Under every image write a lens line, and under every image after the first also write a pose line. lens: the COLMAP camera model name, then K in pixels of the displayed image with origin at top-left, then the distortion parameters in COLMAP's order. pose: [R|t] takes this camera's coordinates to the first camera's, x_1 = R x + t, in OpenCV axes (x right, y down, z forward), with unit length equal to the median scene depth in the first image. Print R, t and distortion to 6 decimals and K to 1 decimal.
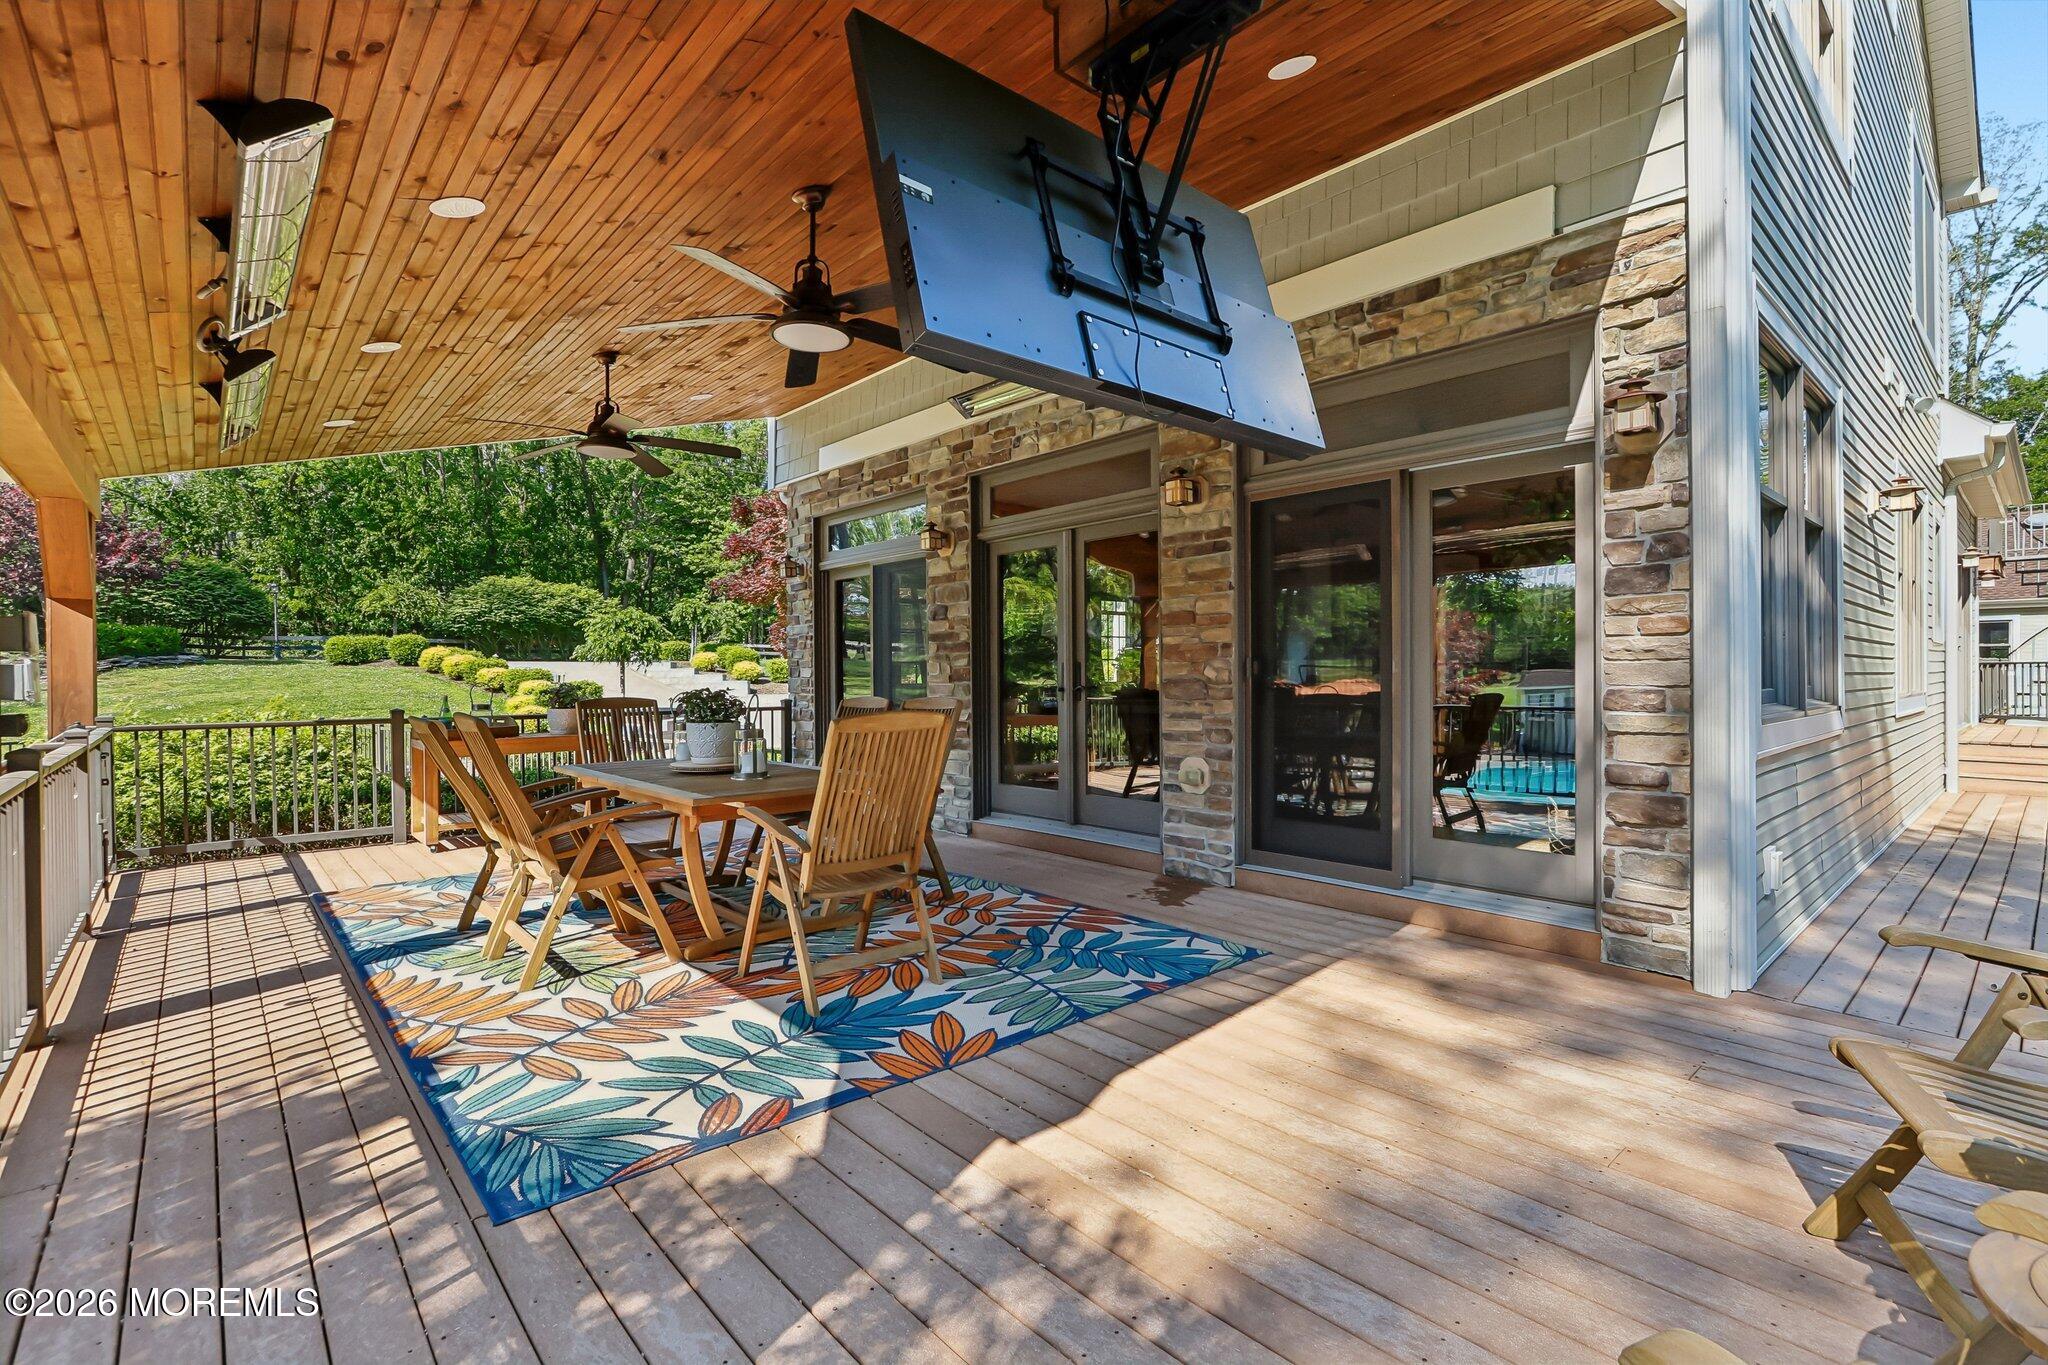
lens RADIAL K [[952.4, 0, 1009.8], [0, 952.4, 678.1], [0, 0, 1]] dist [-0.000734, 0.001580]
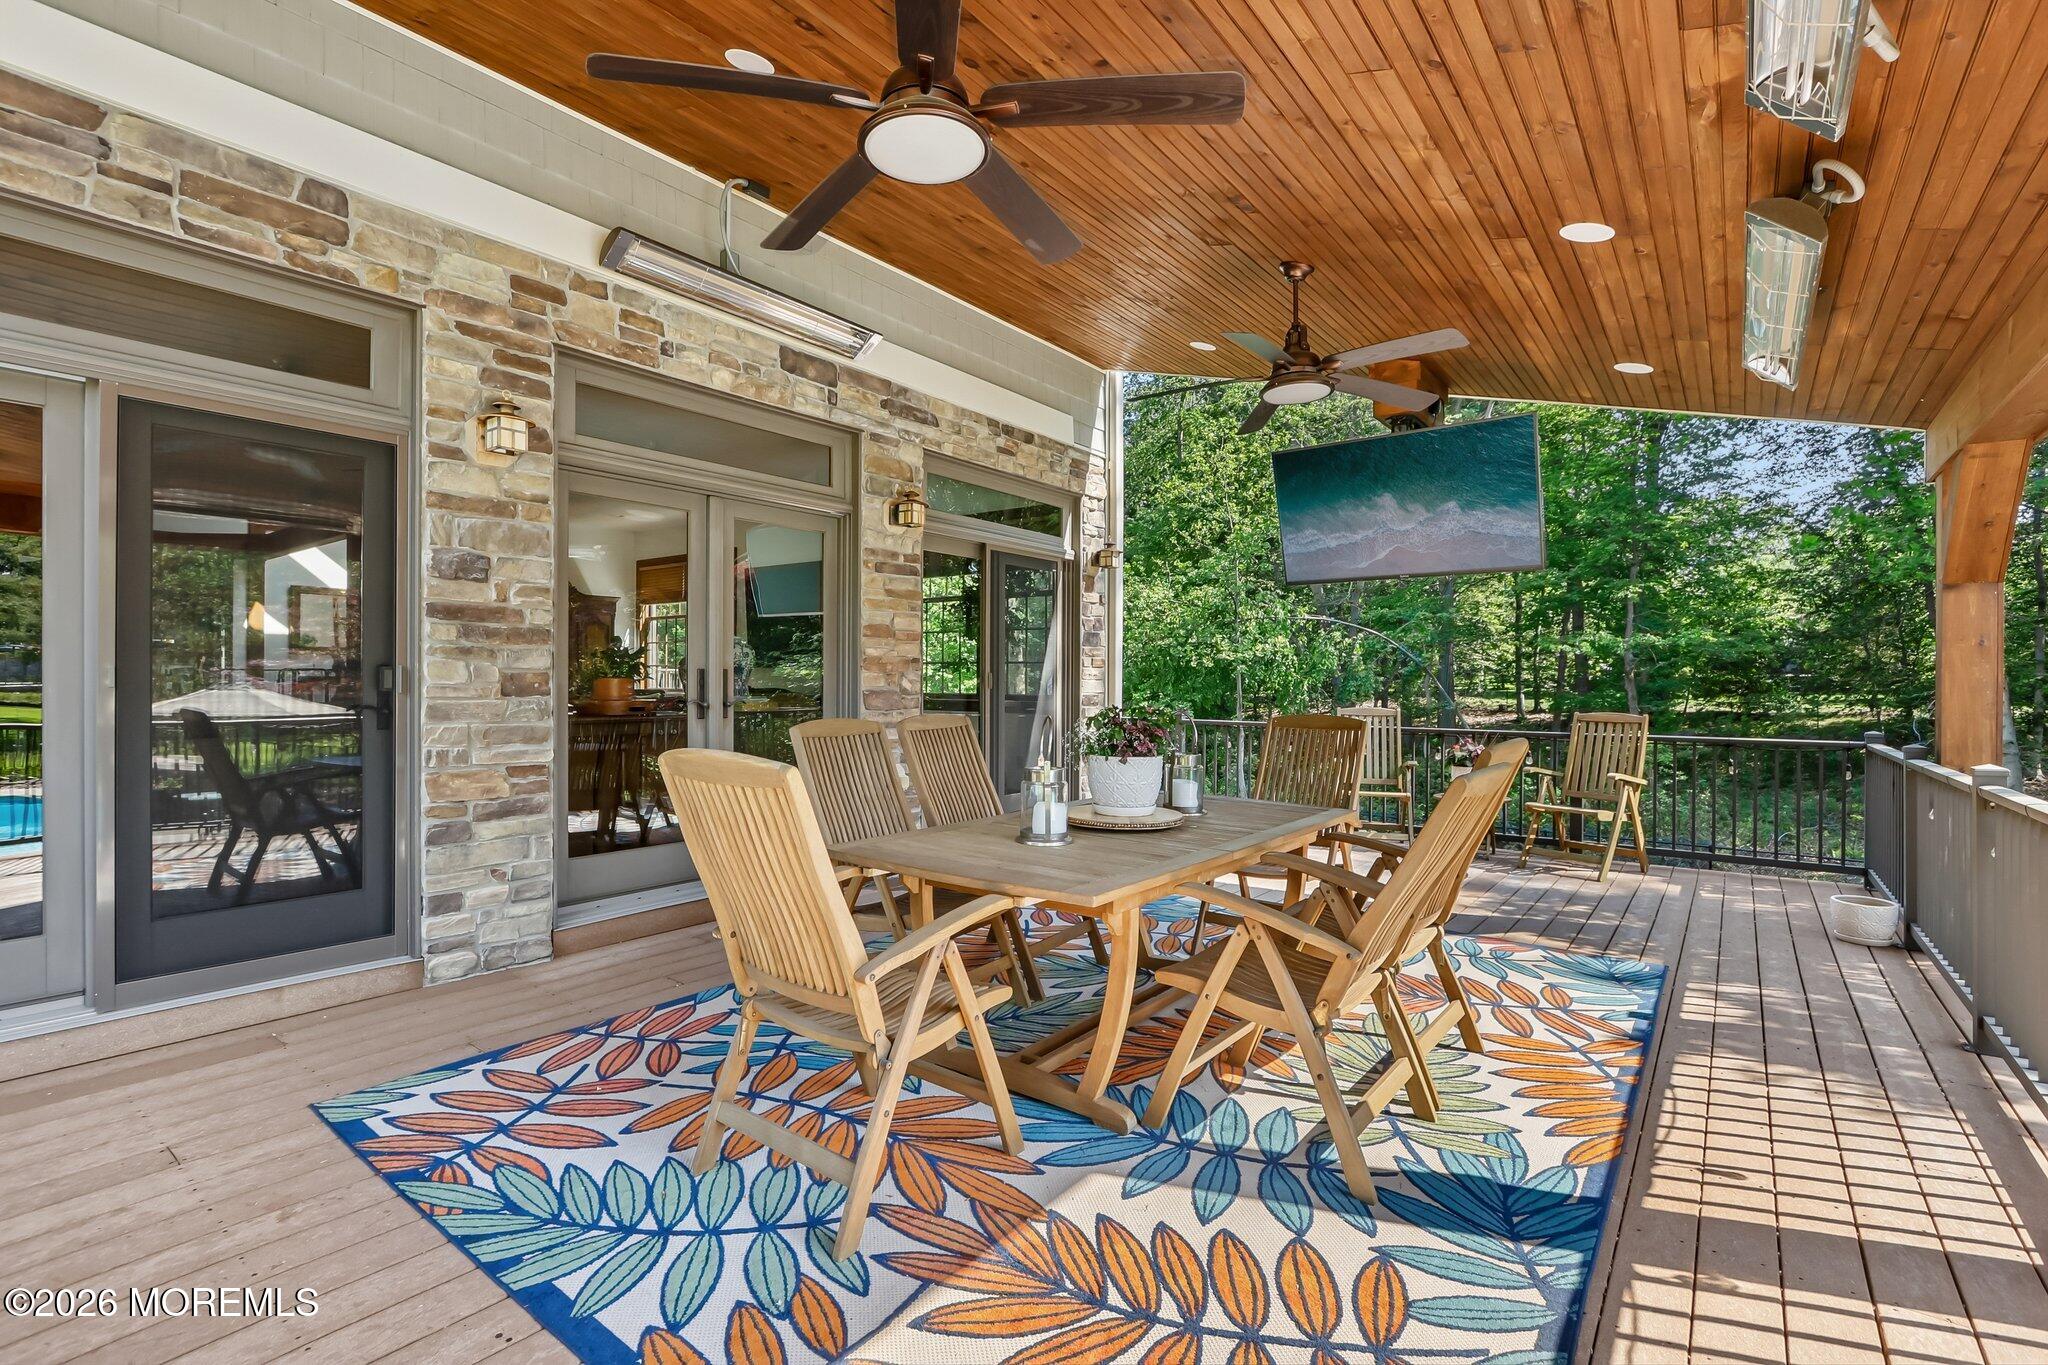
lens RADIAL K [[952.4, 0, 1009.8], [0, 952.4, 678.1], [0, 0, 1]] dist [-0.000734, 0.001580]
pose [[-0.206943, 0.005872, 0.978335, -1.315642], [0.002129, 0.999982, -0.005552, -0.007792], [-0.978351, 0.000934, -0.206952, 1.648604]]
